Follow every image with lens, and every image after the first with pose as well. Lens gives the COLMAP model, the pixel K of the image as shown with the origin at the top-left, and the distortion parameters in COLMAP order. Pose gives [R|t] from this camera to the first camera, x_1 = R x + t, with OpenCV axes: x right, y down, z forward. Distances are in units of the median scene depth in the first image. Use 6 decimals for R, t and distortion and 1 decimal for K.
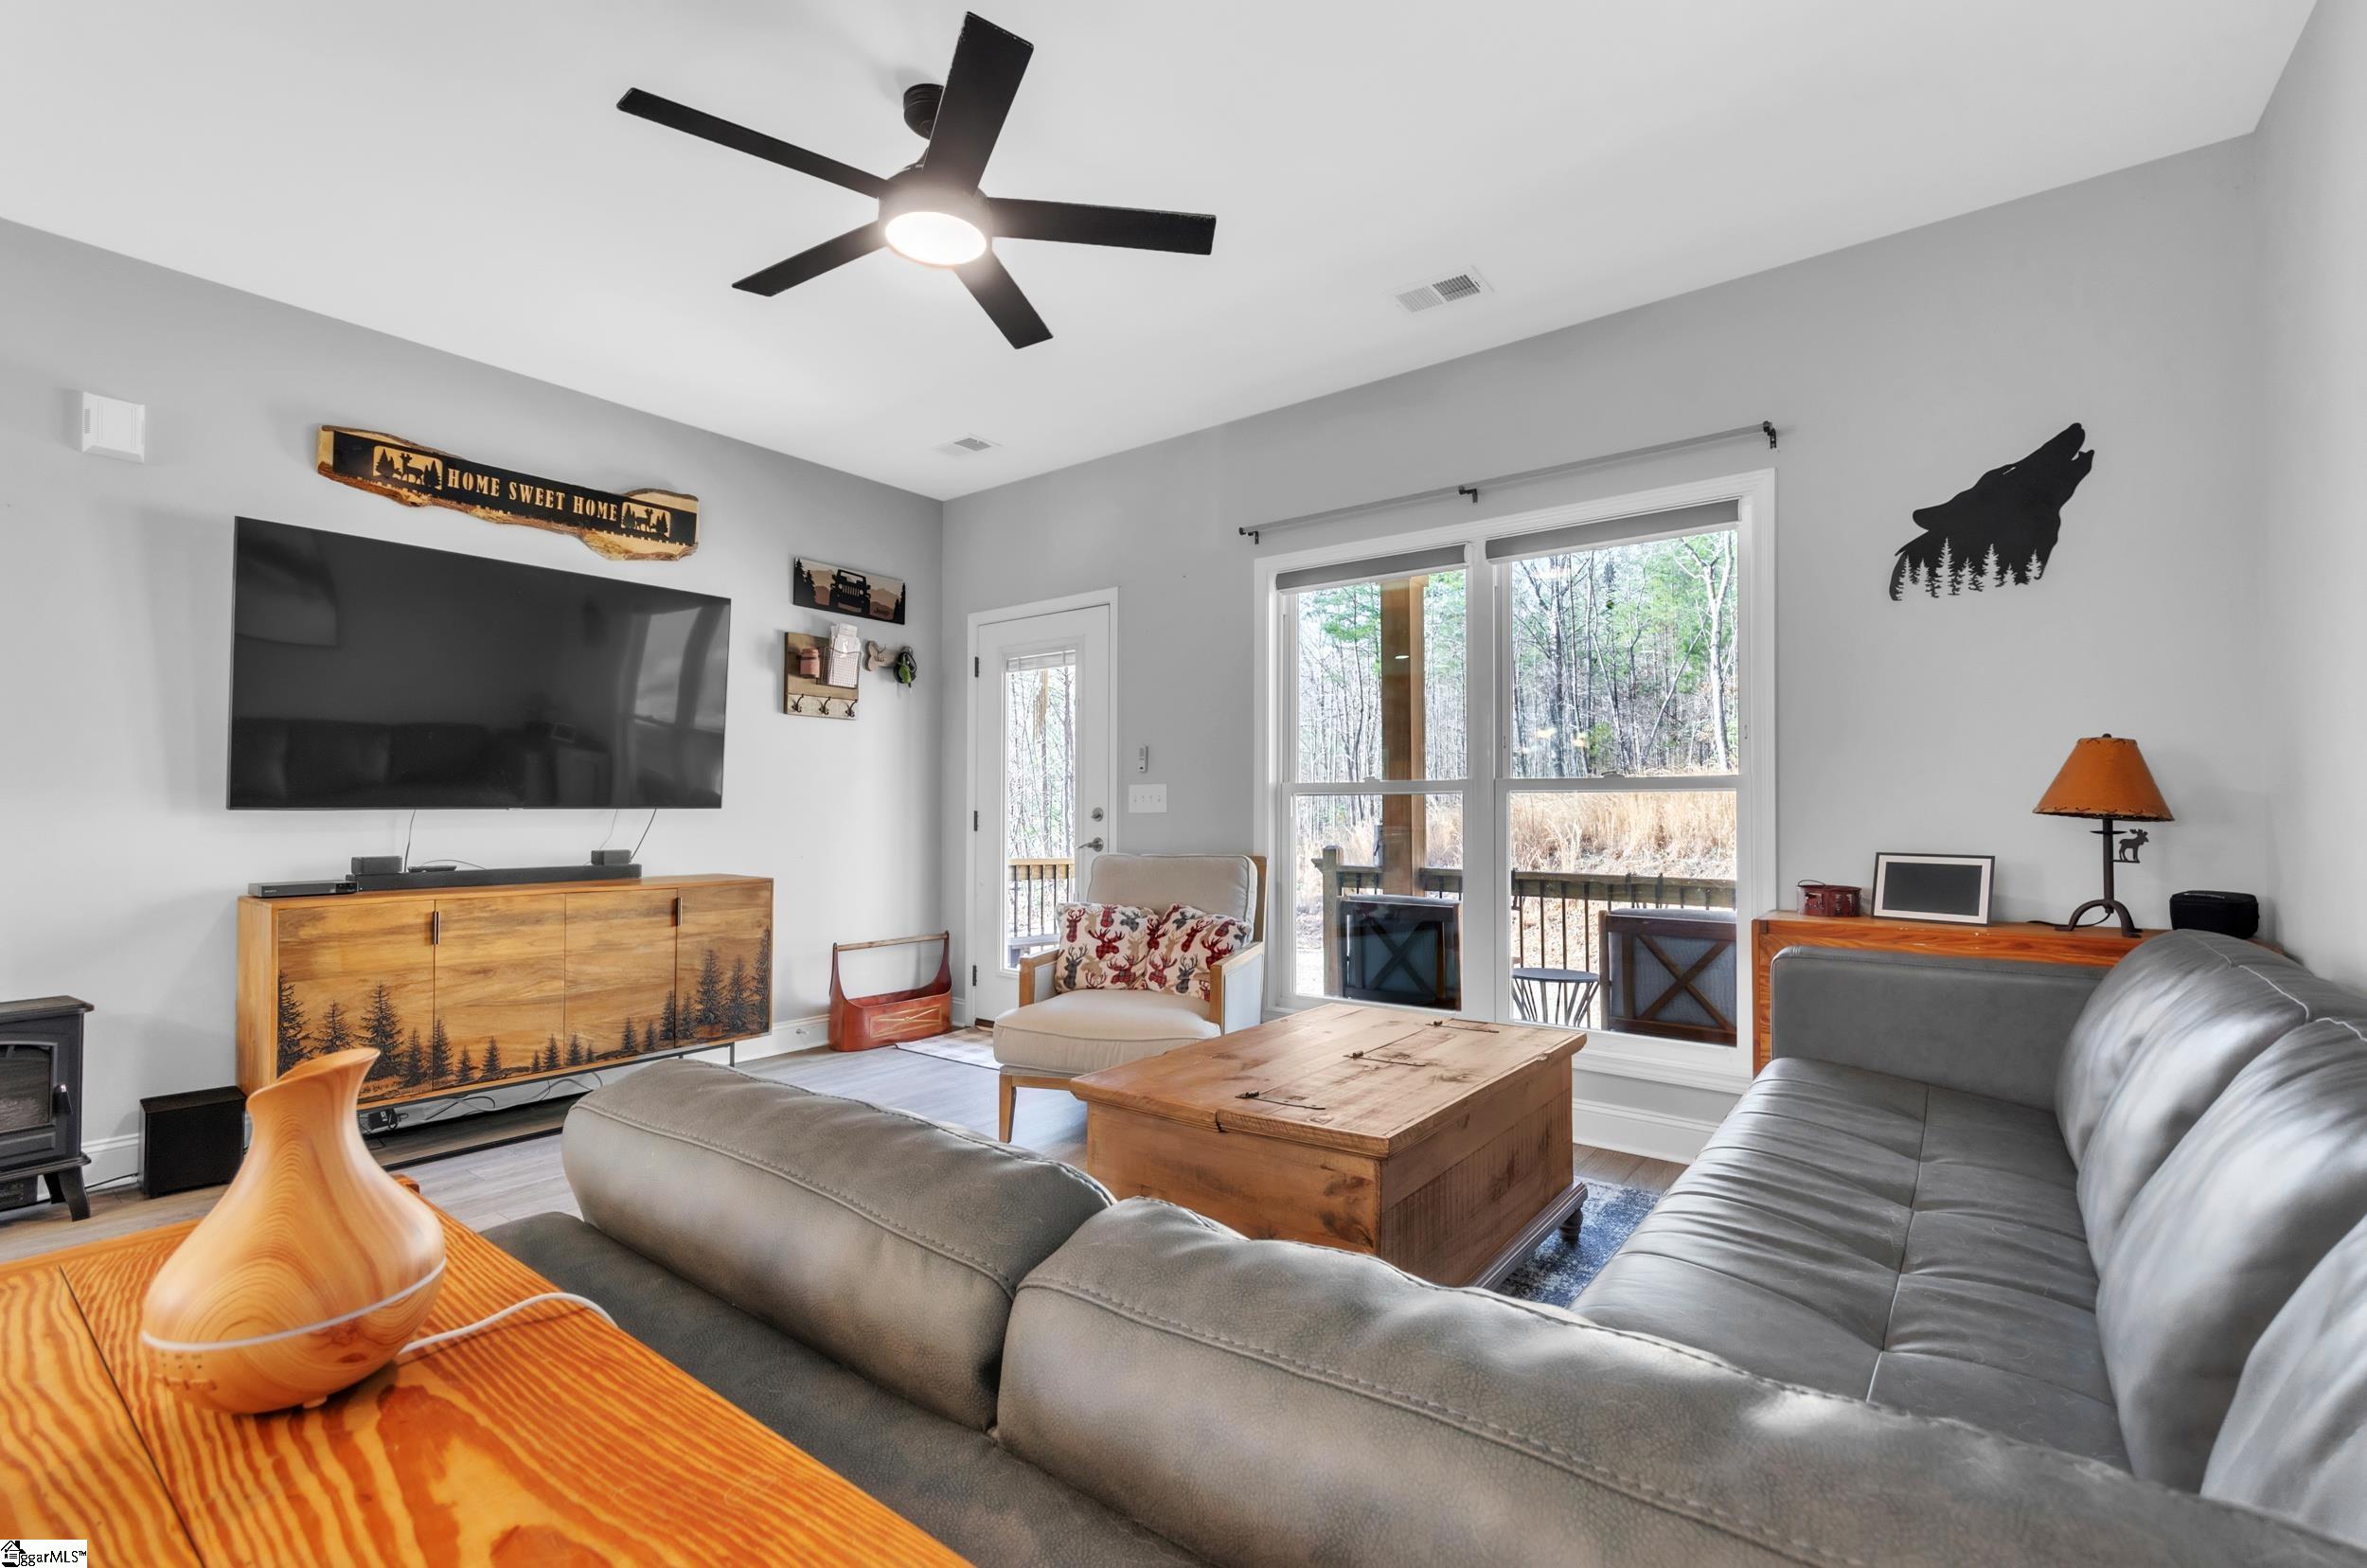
lens RADIAL K [[1042.4, 0, 1198.4], [0, 1042.4, 795.0], [0, 0, 1]] dist [0.007706, 0.000591]
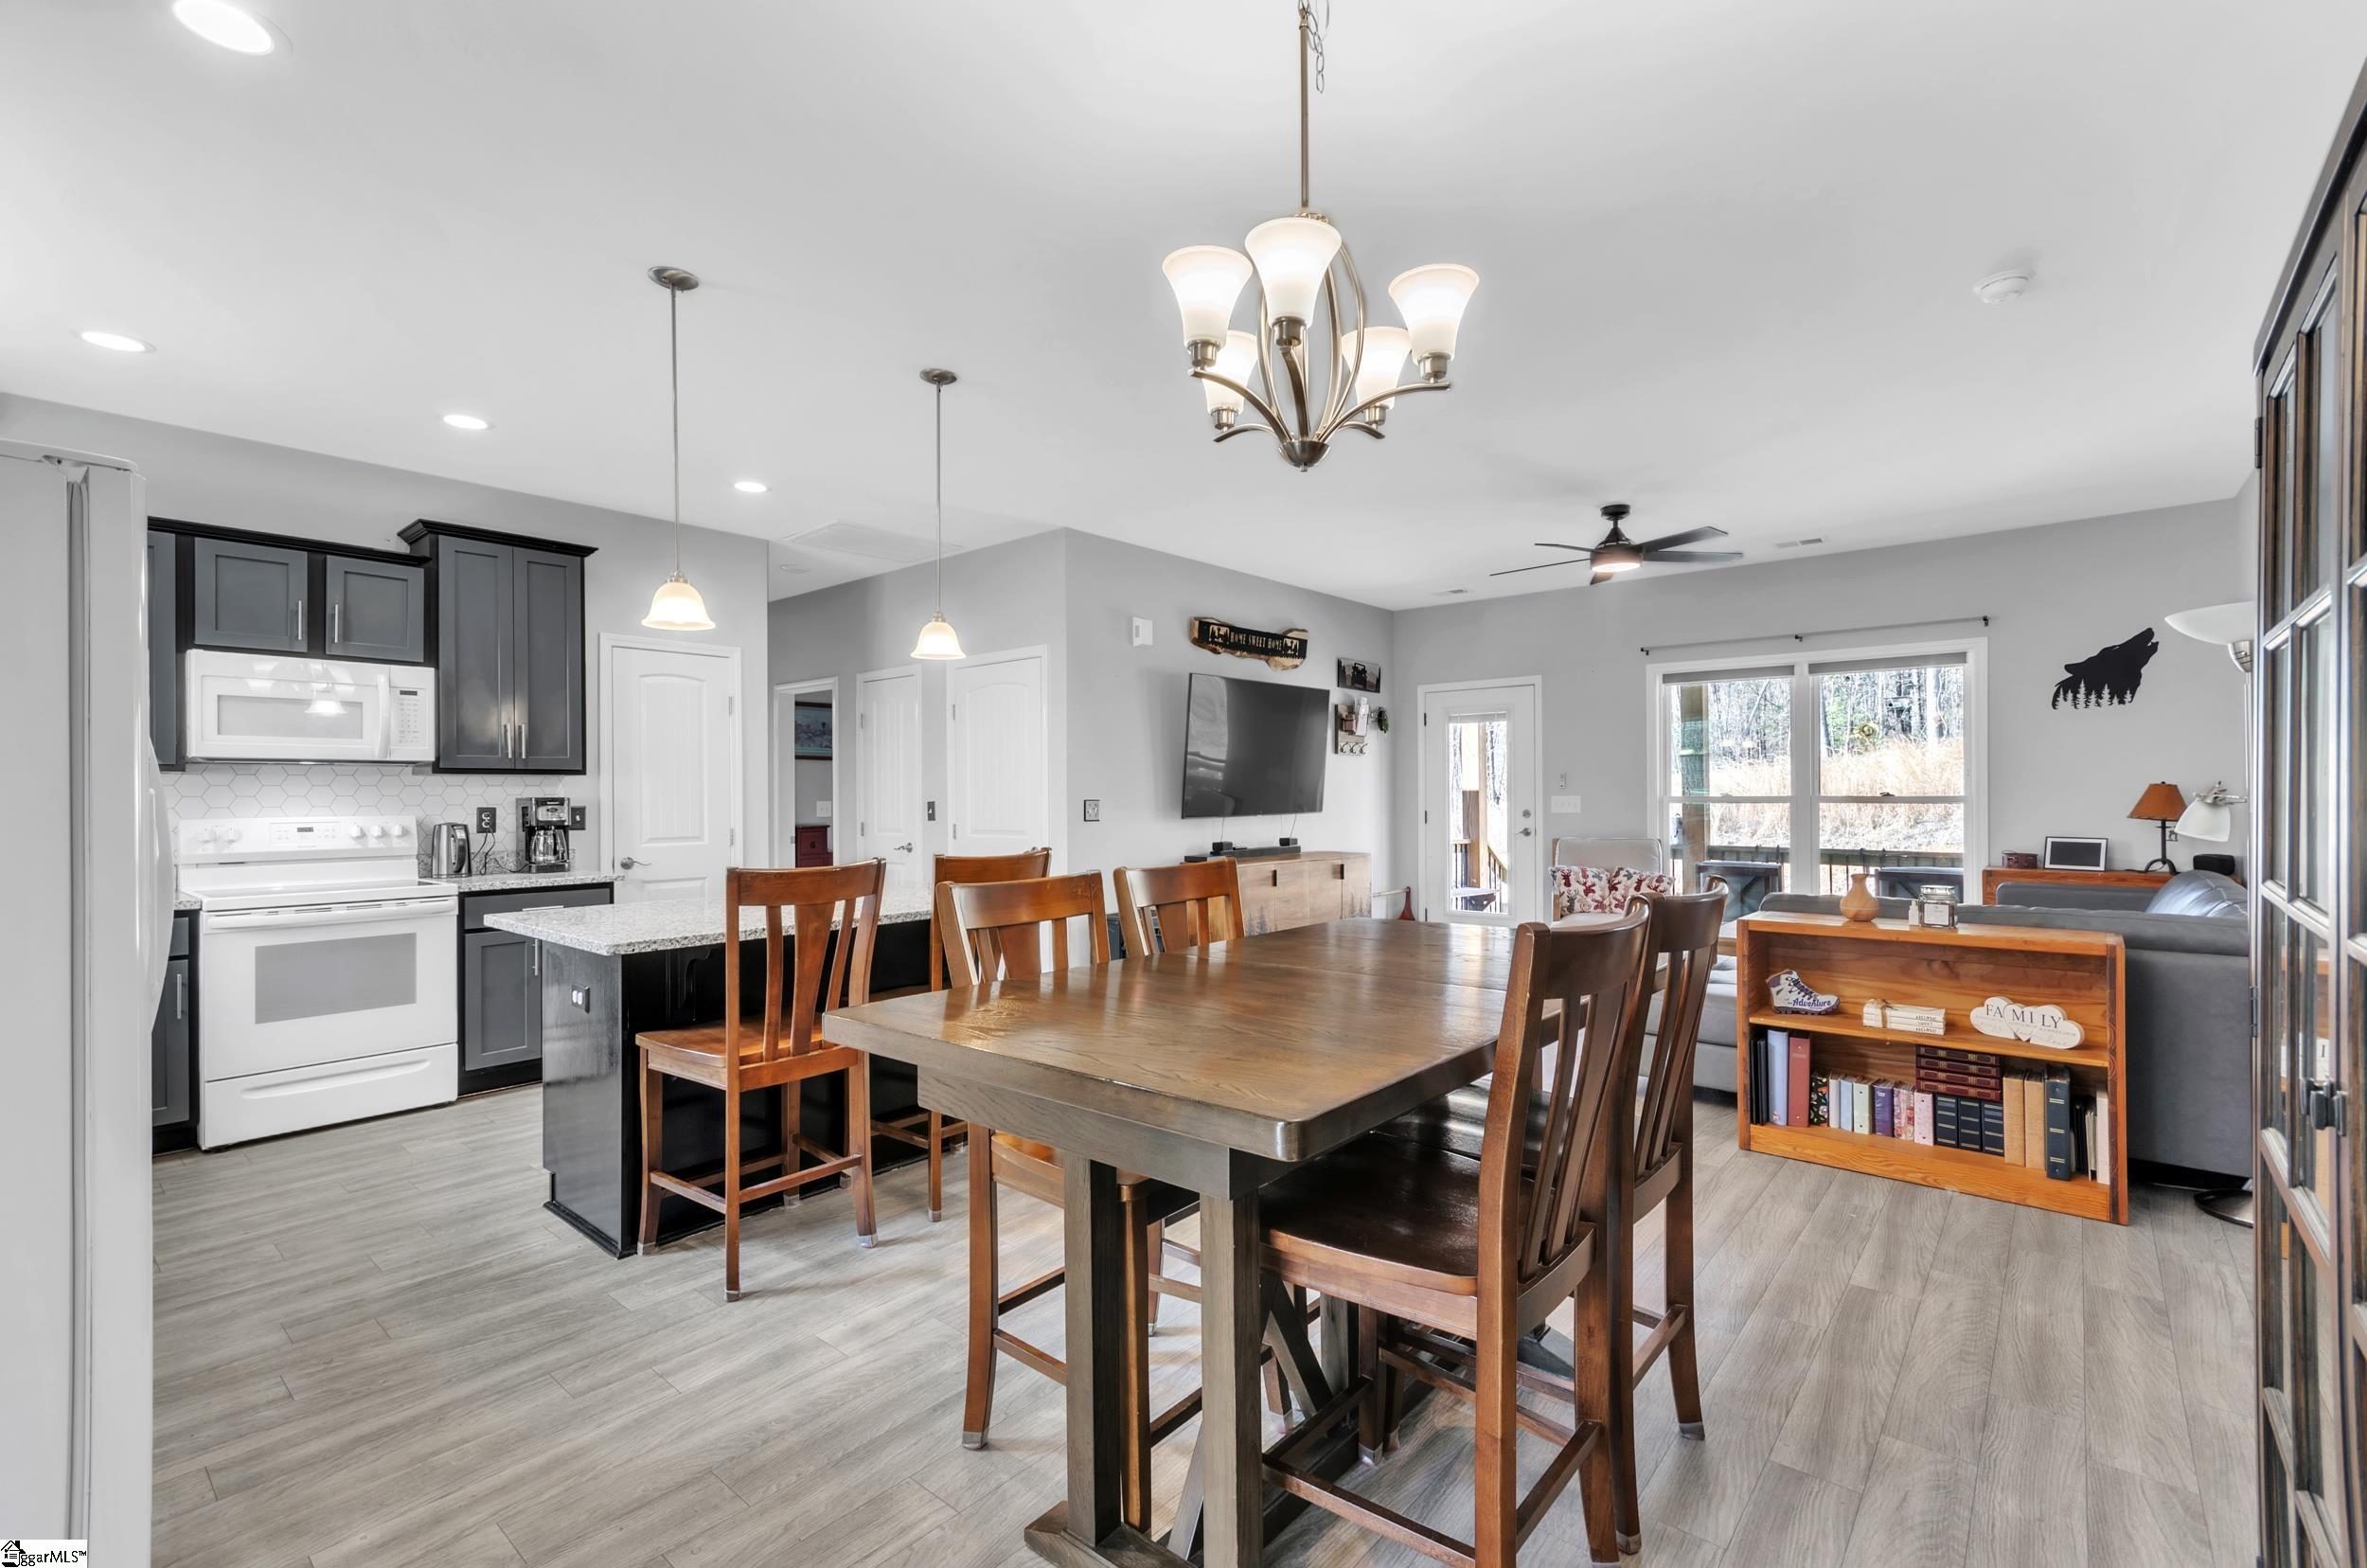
lens RADIAL K [[1042.4, 0, 1198.4], [0, 1042.4, 795.0], [0, 0, 1]] dist [0.007706, 0.000591]
pose [[0.998839, -0.007508, -0.047575, -0.727051], [0.008452, 0.999771, 0.019674, -0.064132], [0.047416, -0.020054, 0.998674, -0.897458]]
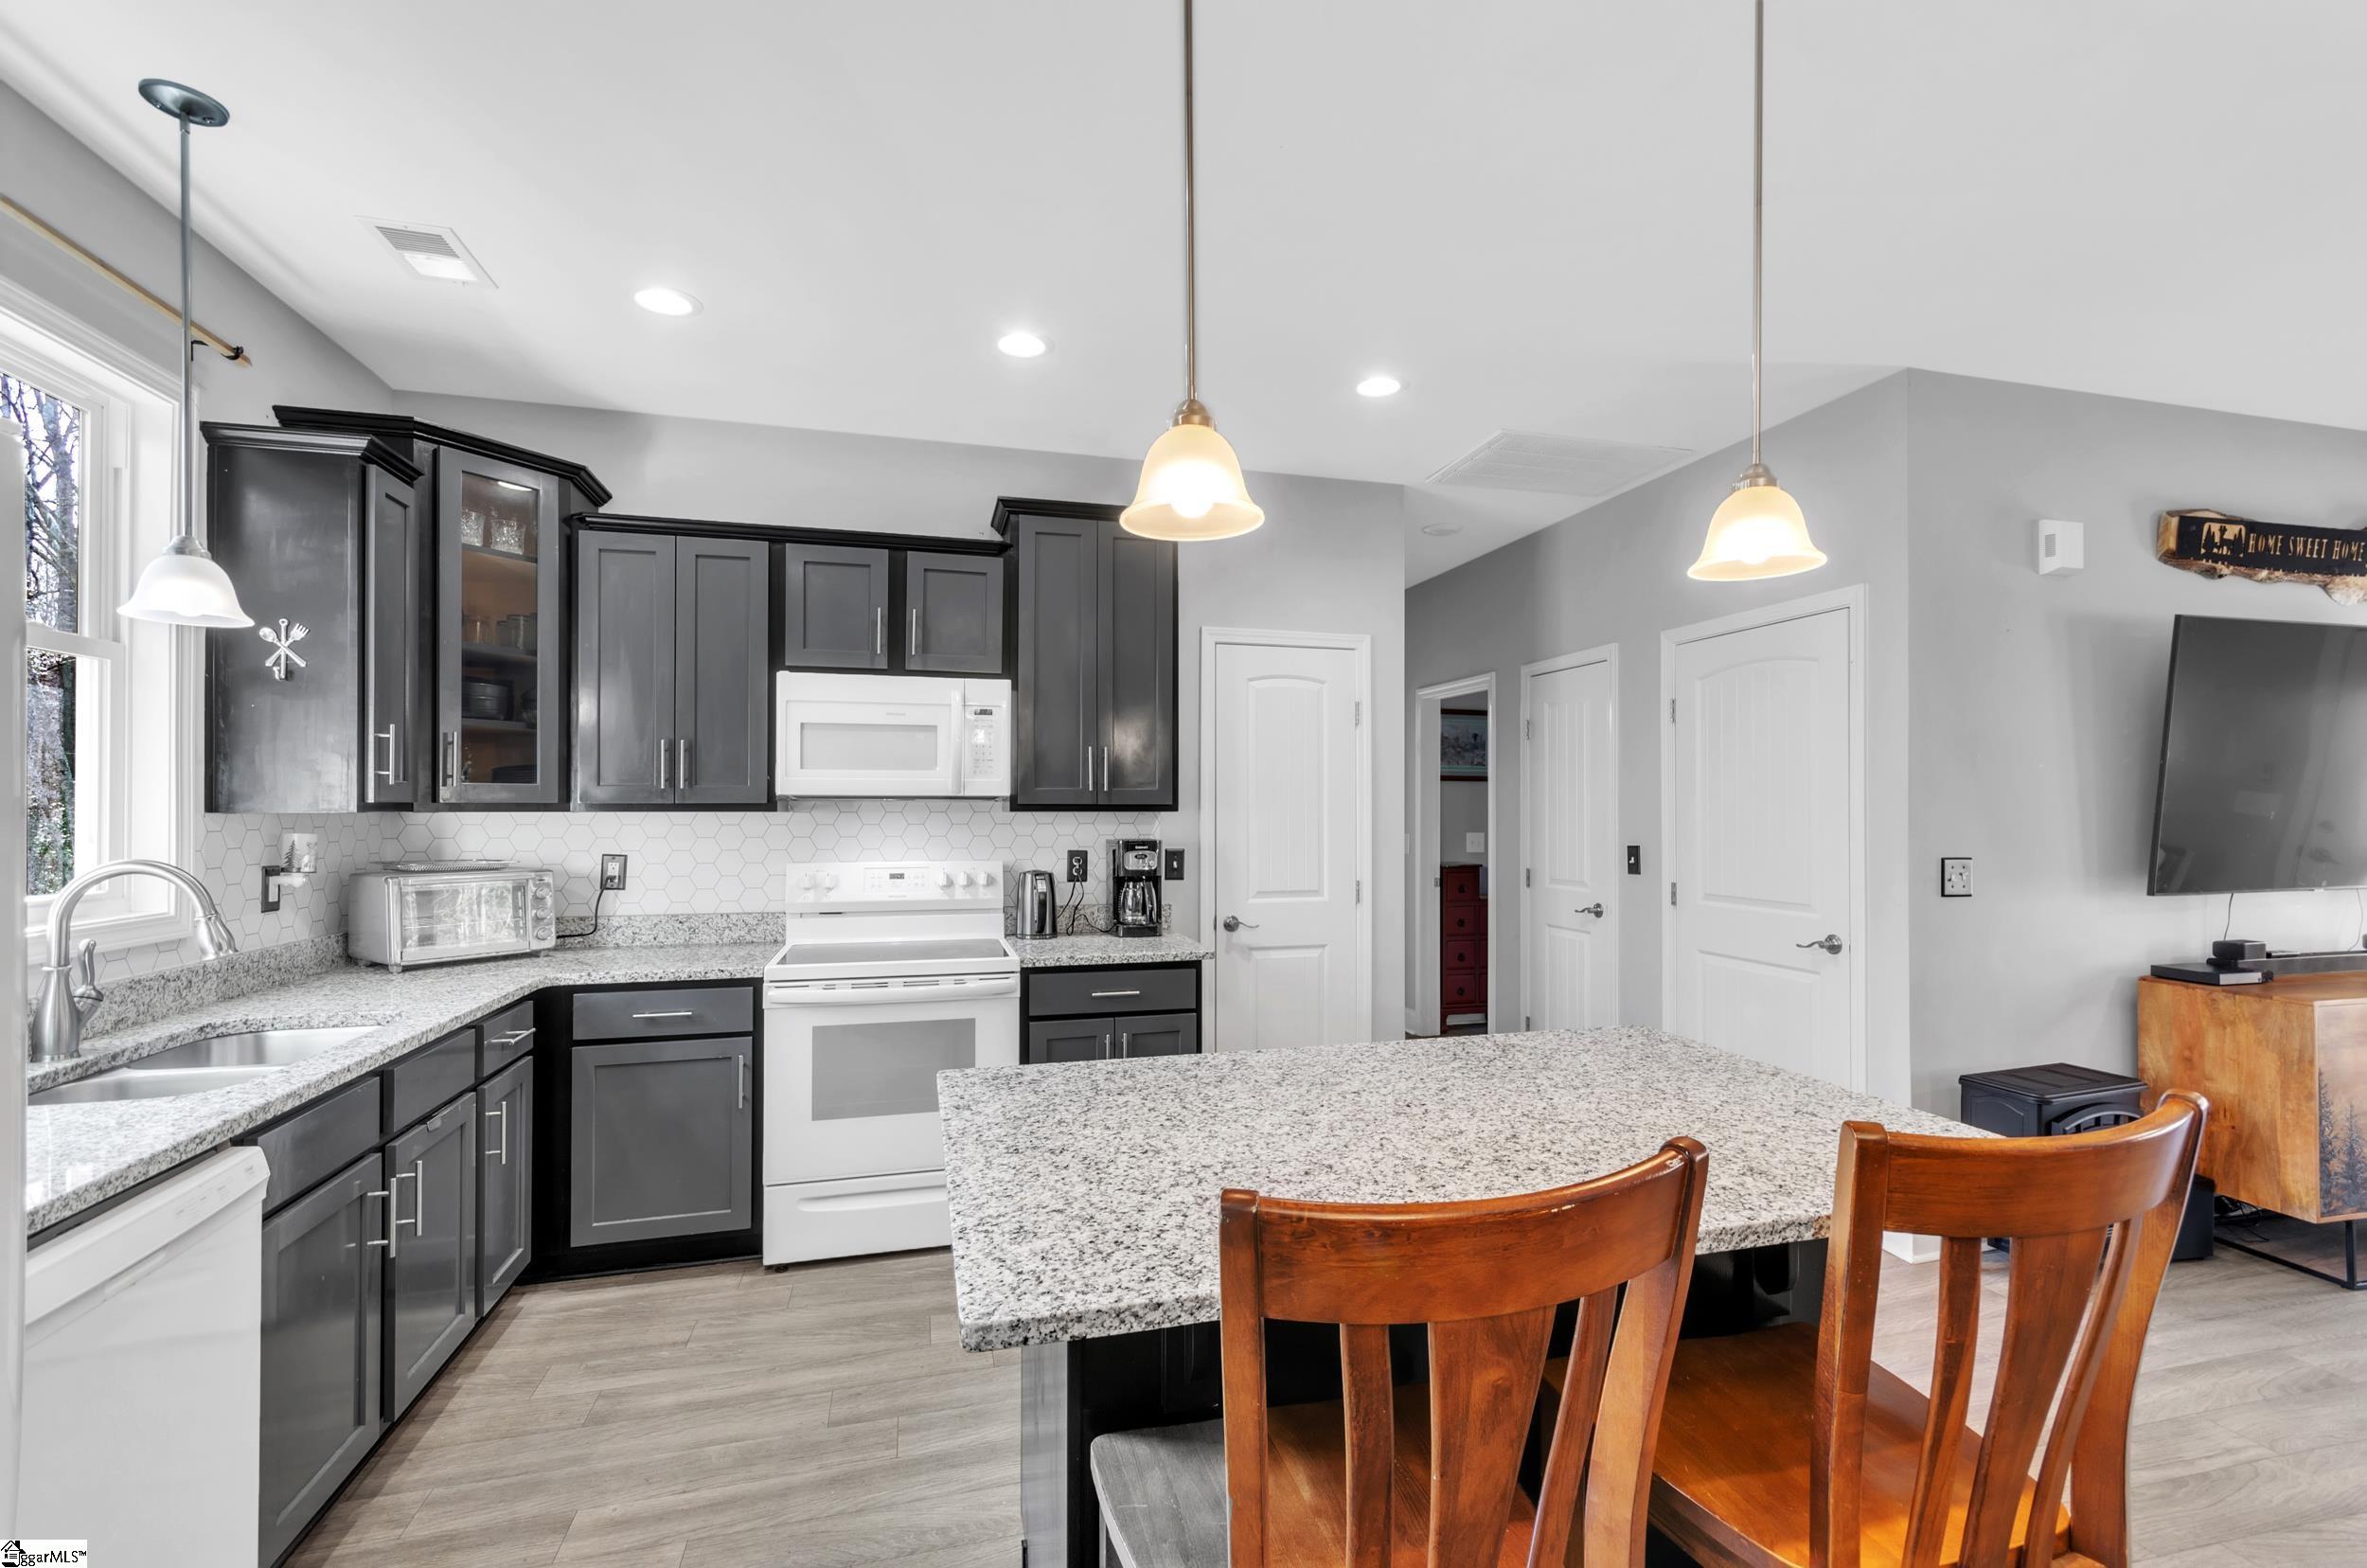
lens RADIAL K [[1042.4, 0, 1198.4], [0, 1042.4, 795.0], [0, 0, 1]] dist [0.007706, 0.000591]
pose [[0.798495, -0.006453, -0.601967, -0.957653], [0.010700, 0.999937, 0.003474, -0.090784], [0.601906, -0.009215, 0.798514, -0.369514]]
